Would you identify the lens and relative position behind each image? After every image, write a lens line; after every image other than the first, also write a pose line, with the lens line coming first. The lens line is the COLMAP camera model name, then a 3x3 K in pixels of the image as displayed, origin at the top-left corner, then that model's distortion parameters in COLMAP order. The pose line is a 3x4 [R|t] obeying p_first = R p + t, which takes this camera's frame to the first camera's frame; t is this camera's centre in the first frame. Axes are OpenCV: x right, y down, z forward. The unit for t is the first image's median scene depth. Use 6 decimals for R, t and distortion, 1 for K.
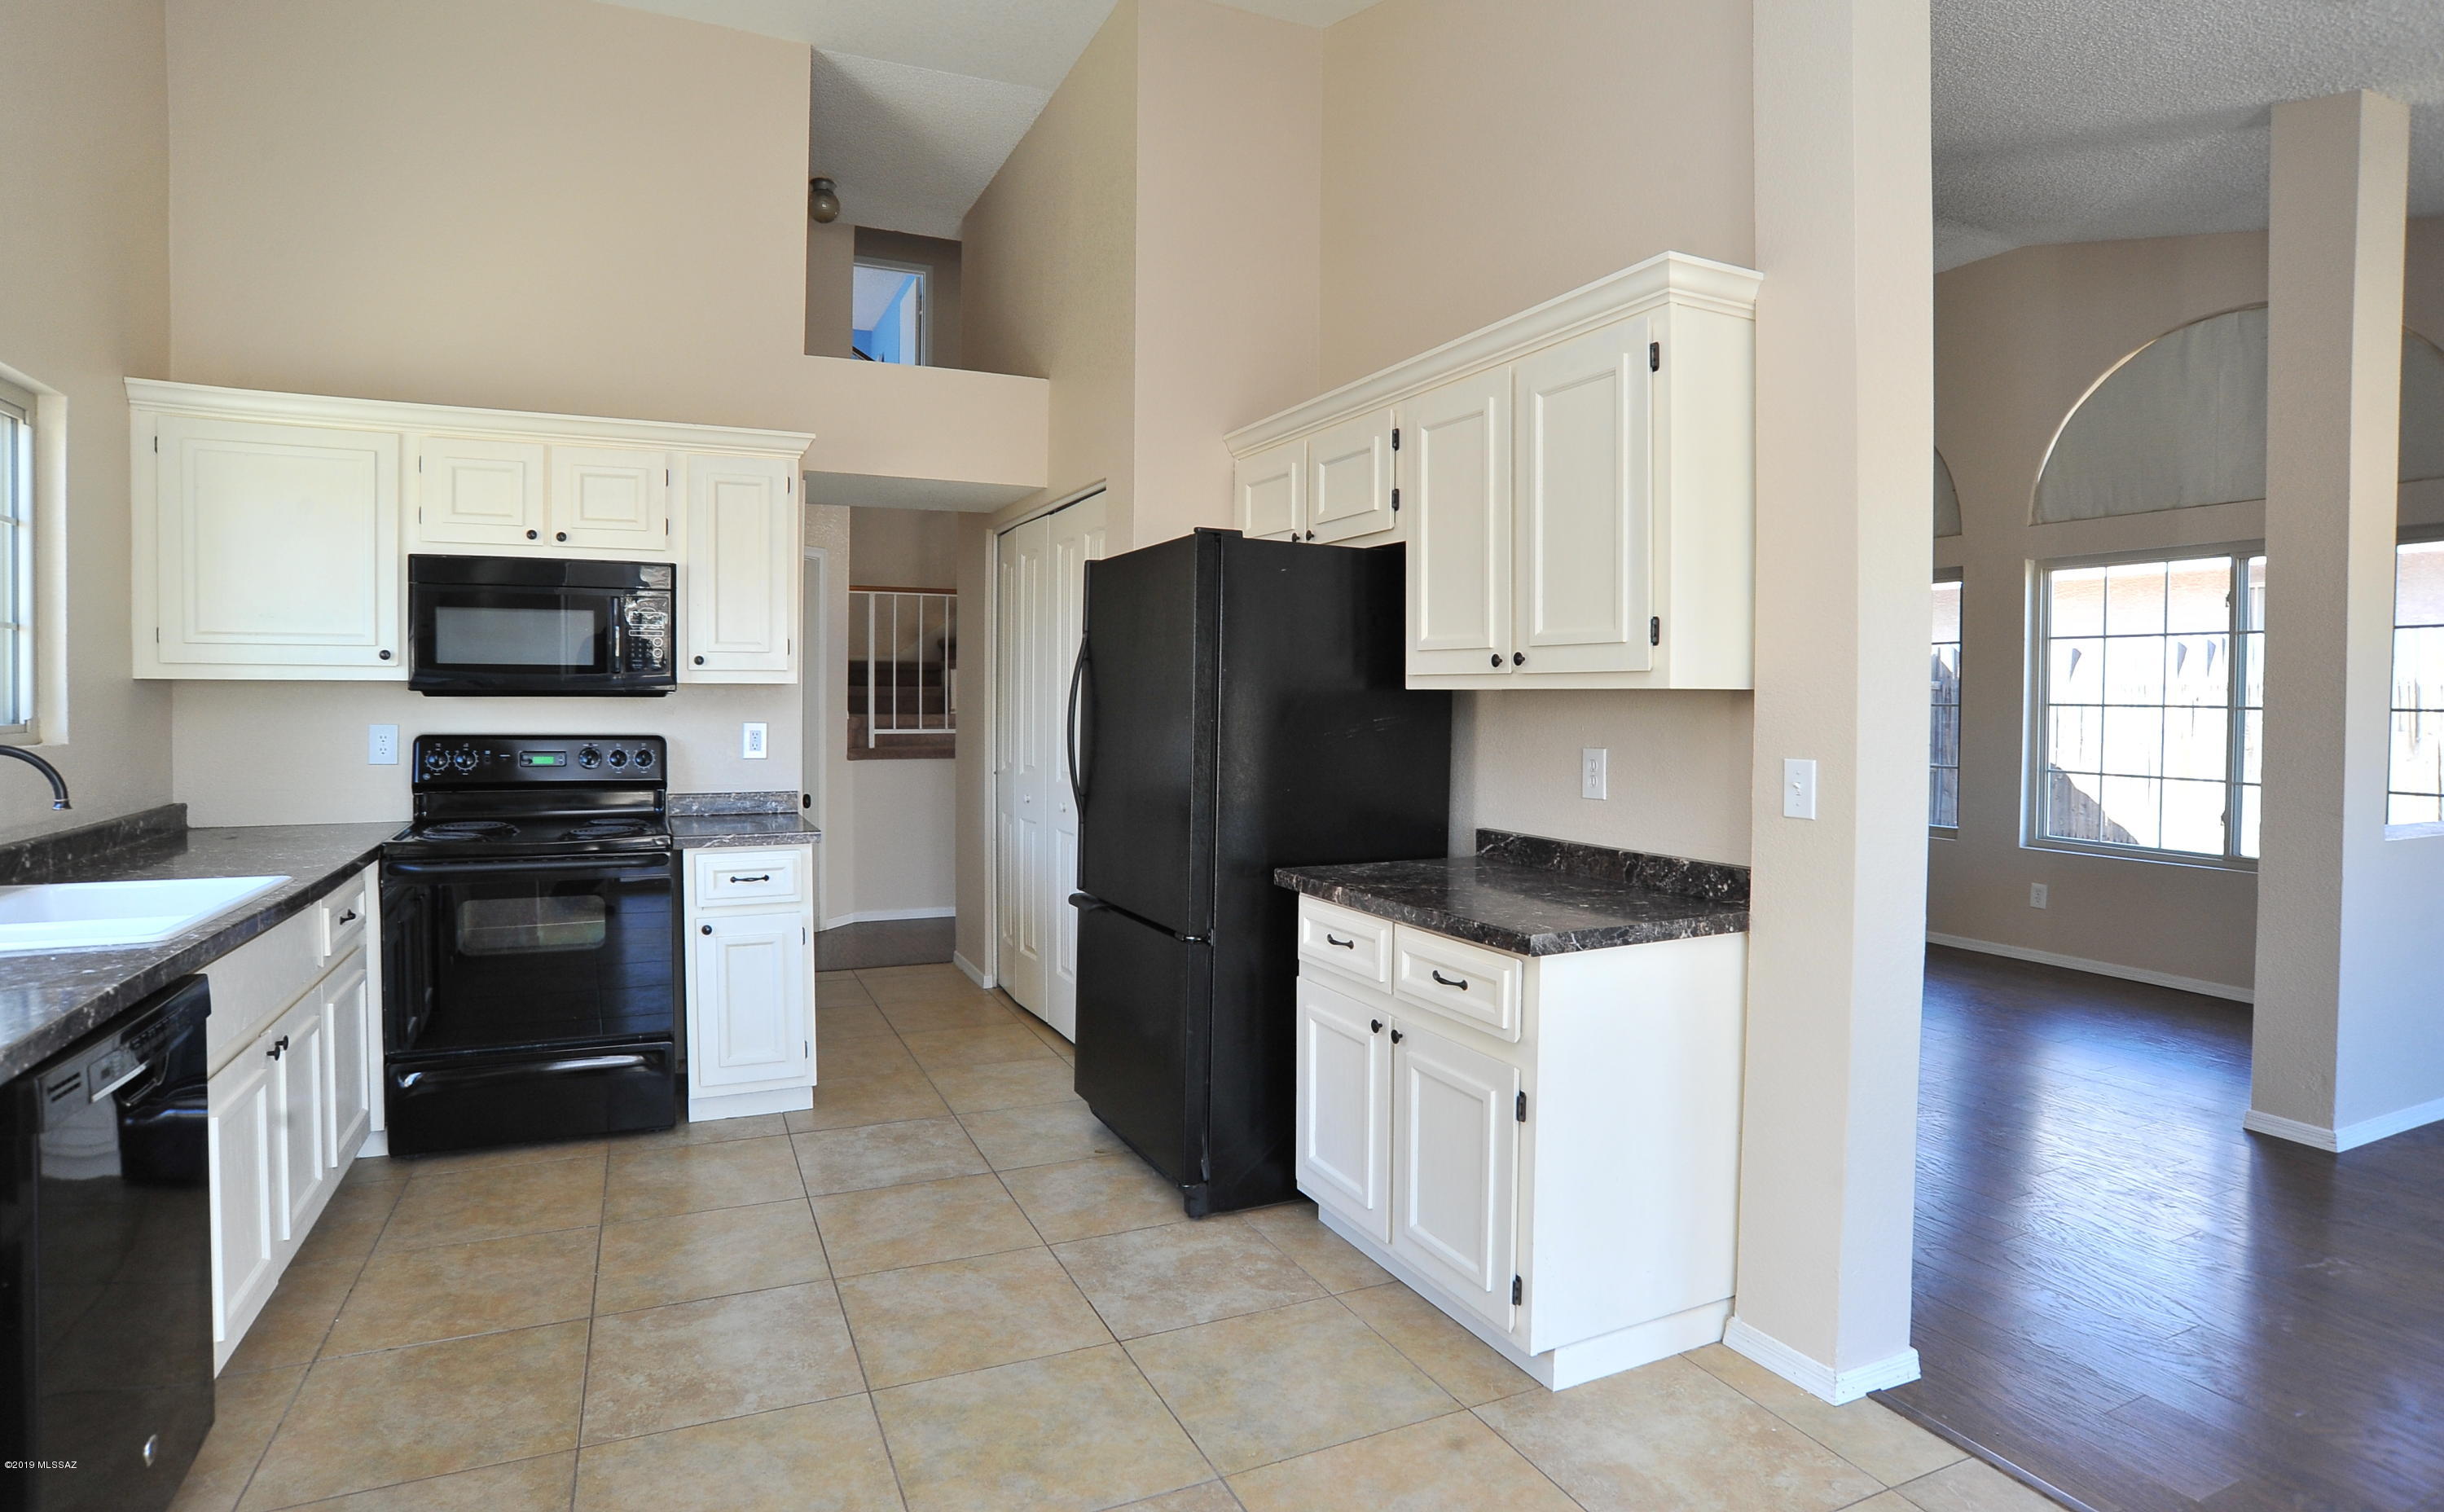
lens RADIAL K [[1246.6, 0, 1206.1], [0, 1246.6, 725.1], [0, 0, 1]] dist [-0.102362, 0.050078]
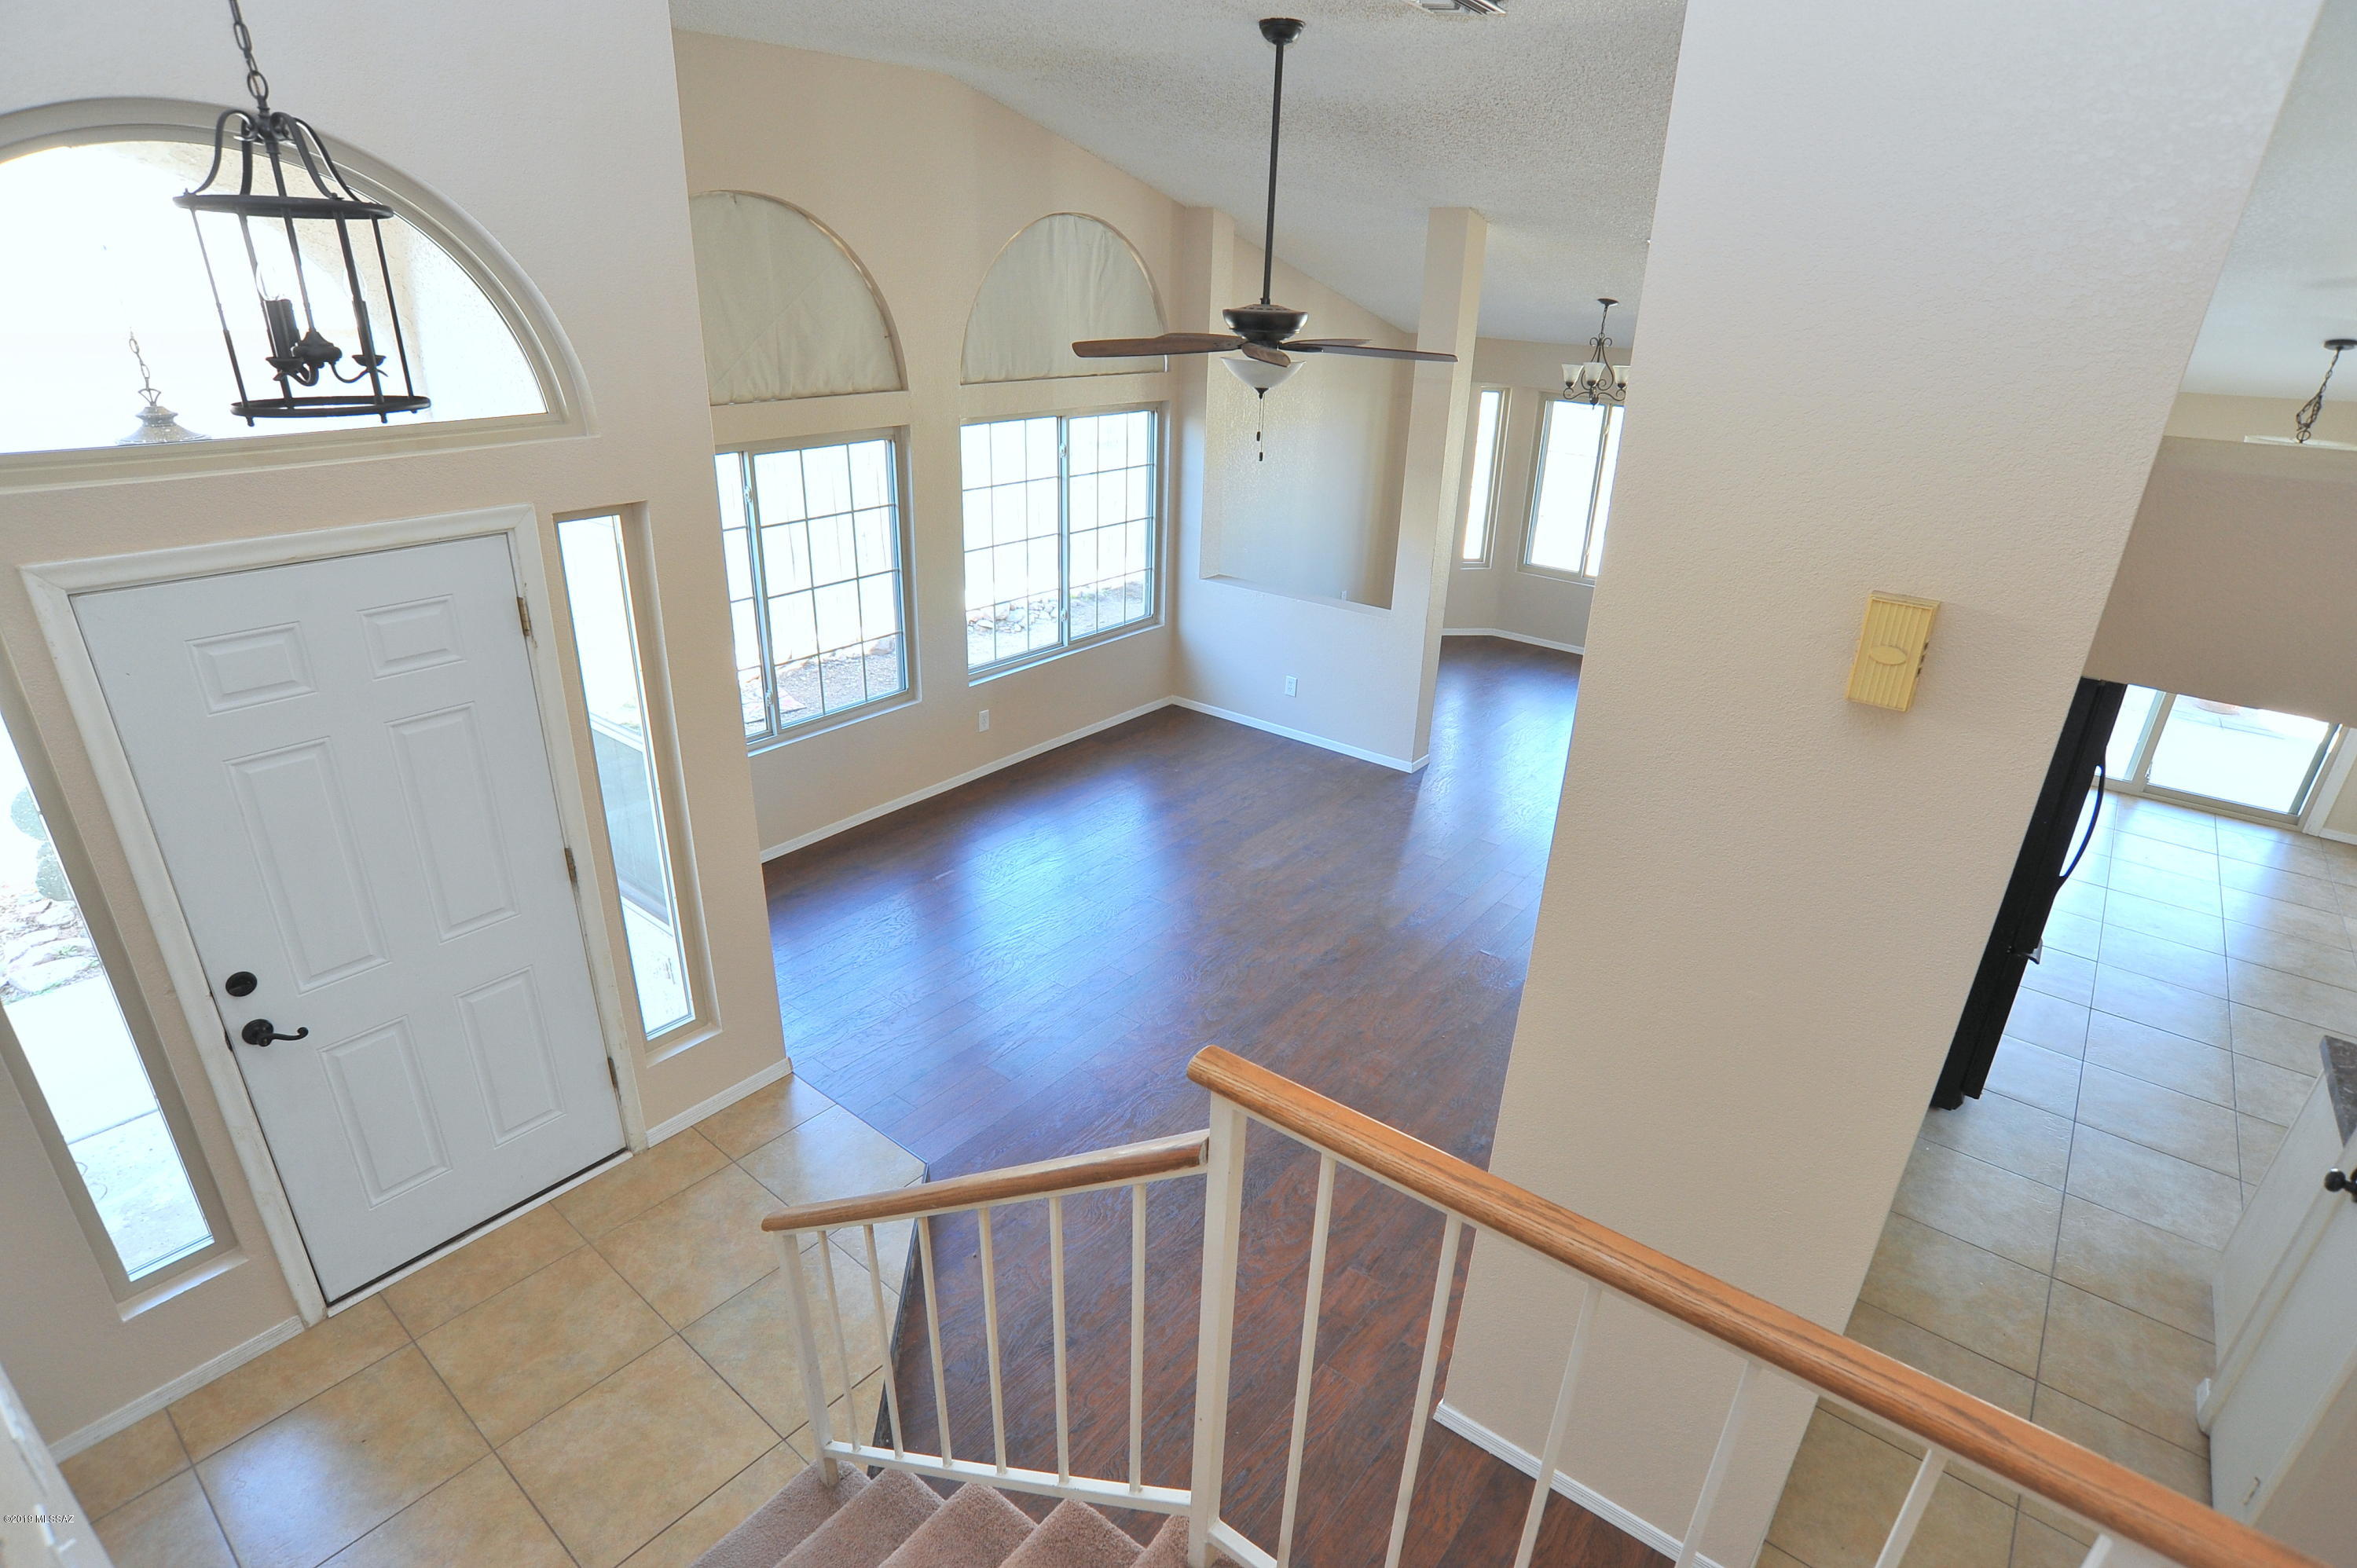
lens RADIAL K [[1188.7, 0, 1174.9], [0, 1188.7, 811.9], [0, 0, 1]] dist [-0.098490, 0.042662]
pose [[-0.452070, -0.387351, 0.803488, -0.593100], [-0.005770, 0.902040, 0.431615, -0.476325], [-0.891964, 0.190484, -0.410020, 2.323566]]
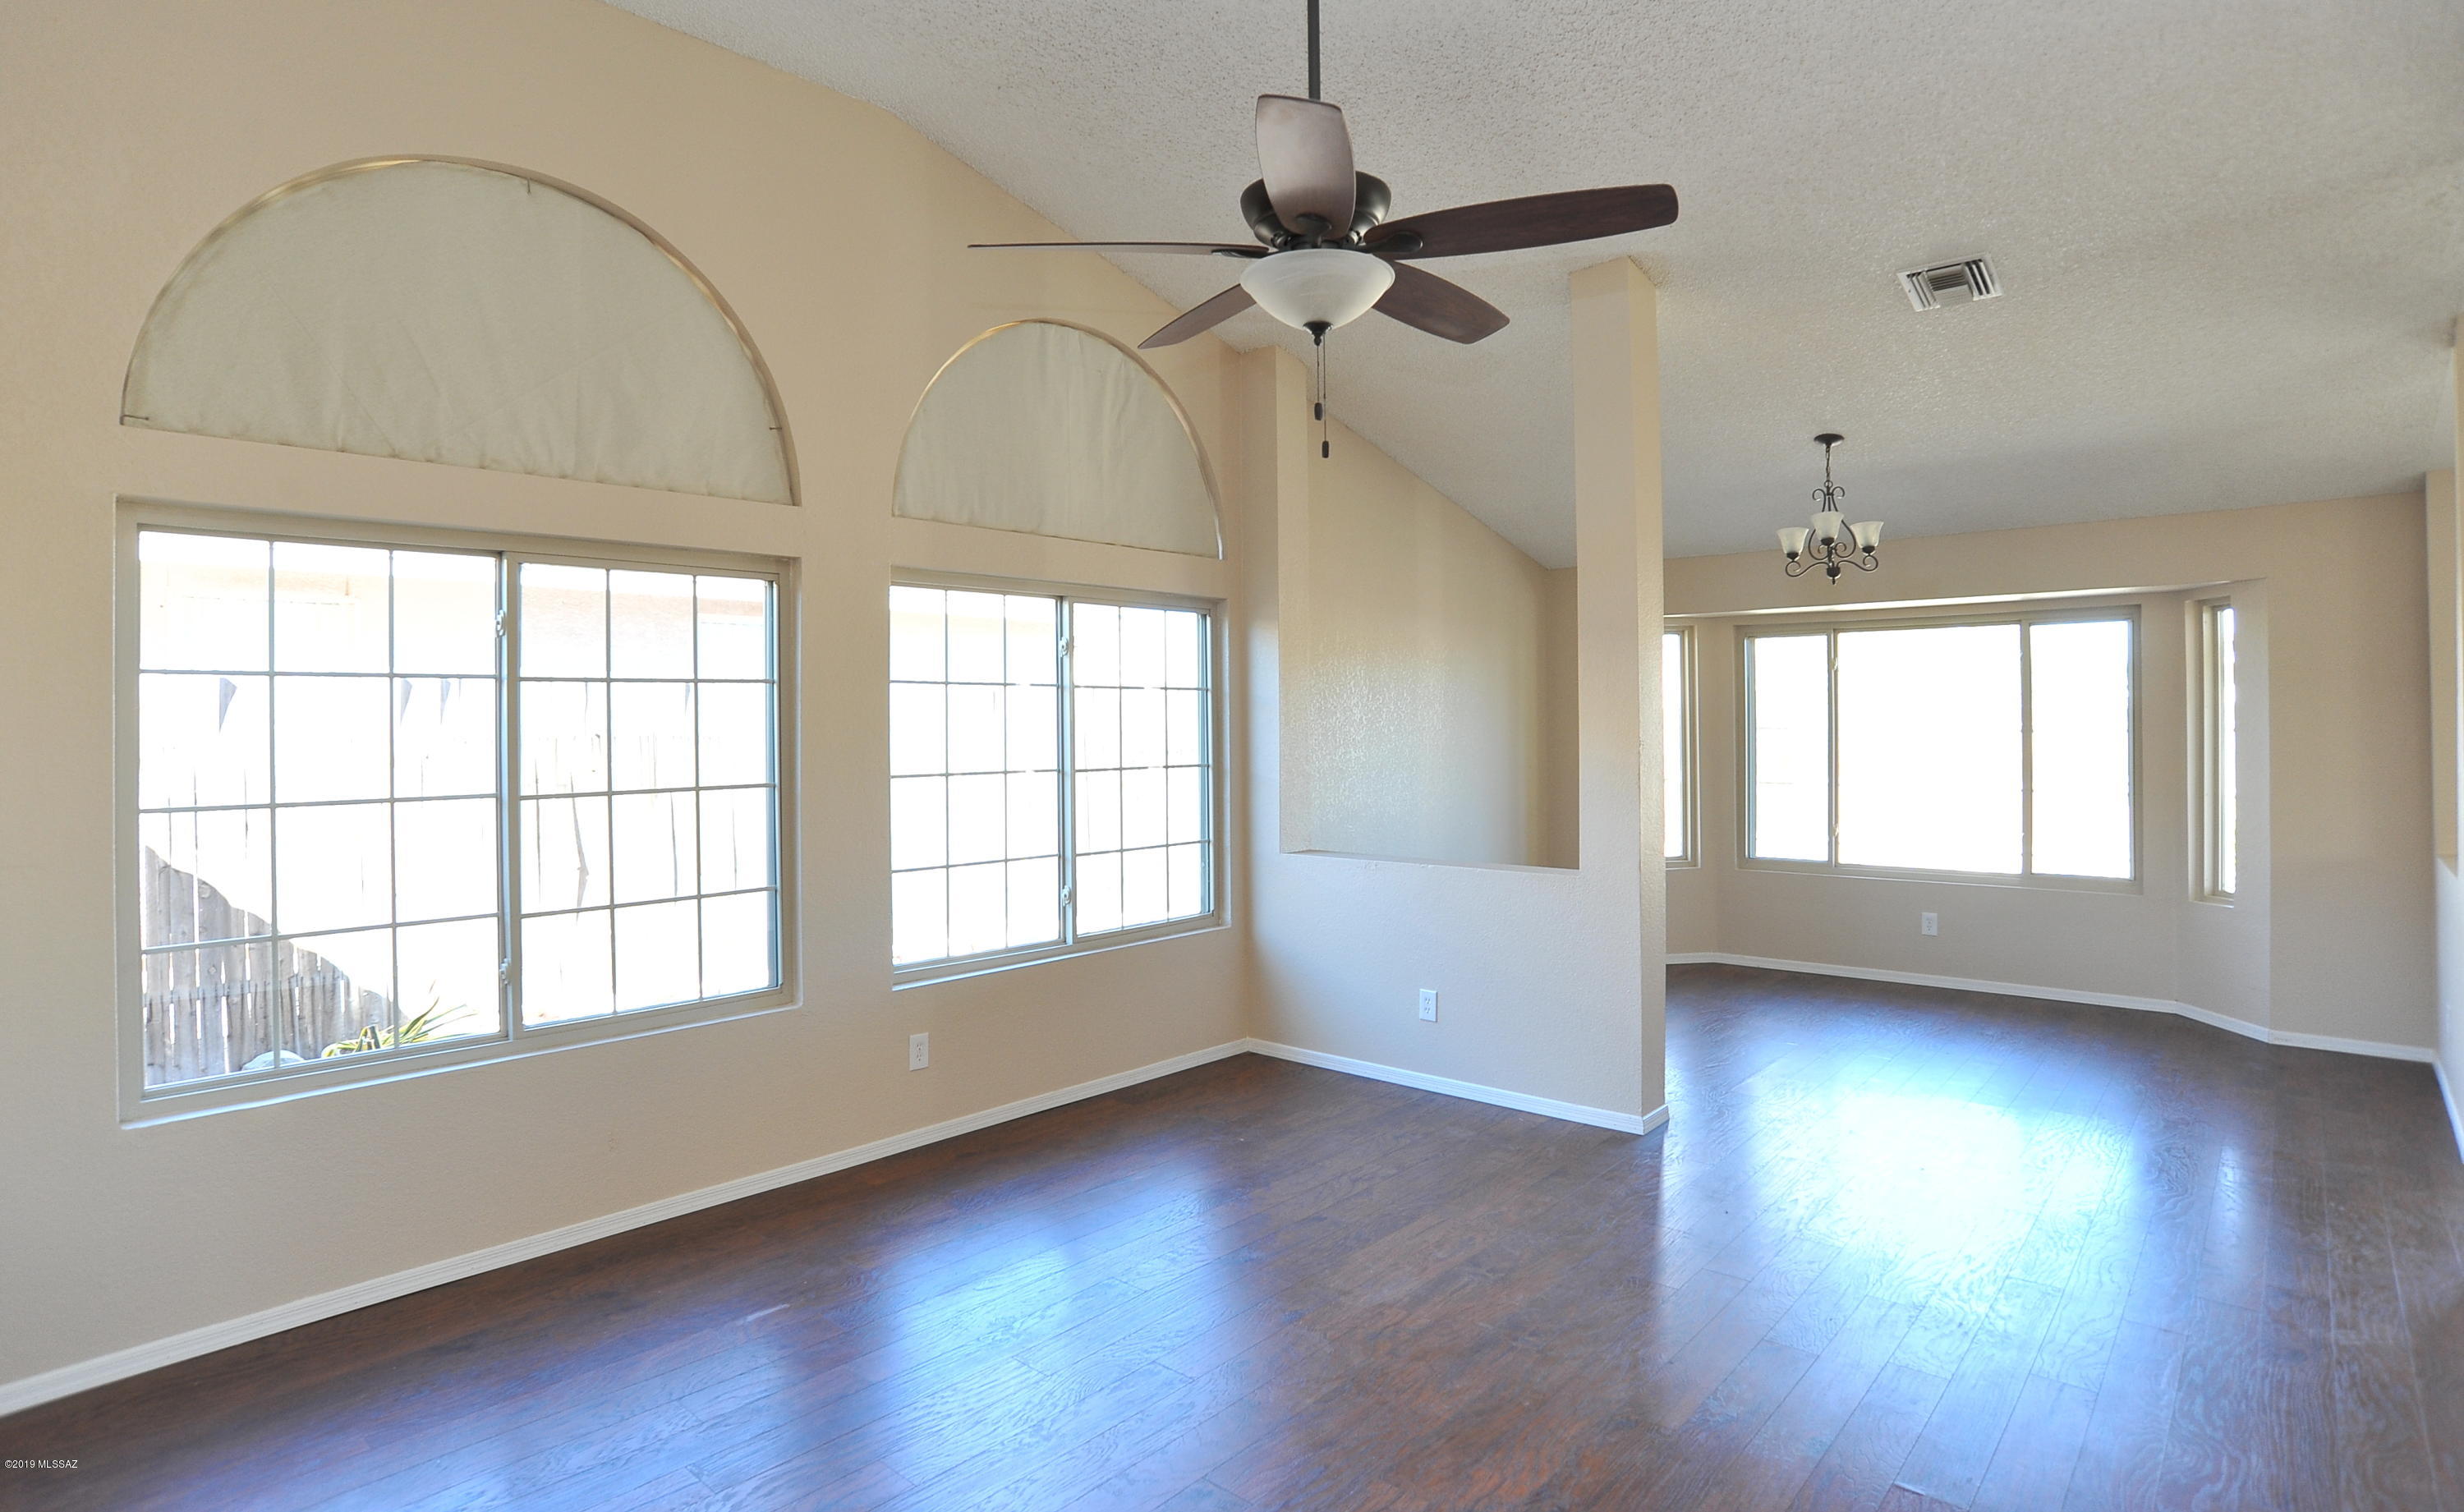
lens RADIAL K [[1261.2, 0, 1218.7], [0, 1261.2, 719.0], [0, 0, 1]] dist [-0.094905, 0.039524]
pose [[-0.394761, -0.001380, 0.918783, -0.071358], [0.032583, 0.999349, 0.015501, -0.098862], [-0.918206, 0.036056, -0.394459, 1.969429]]
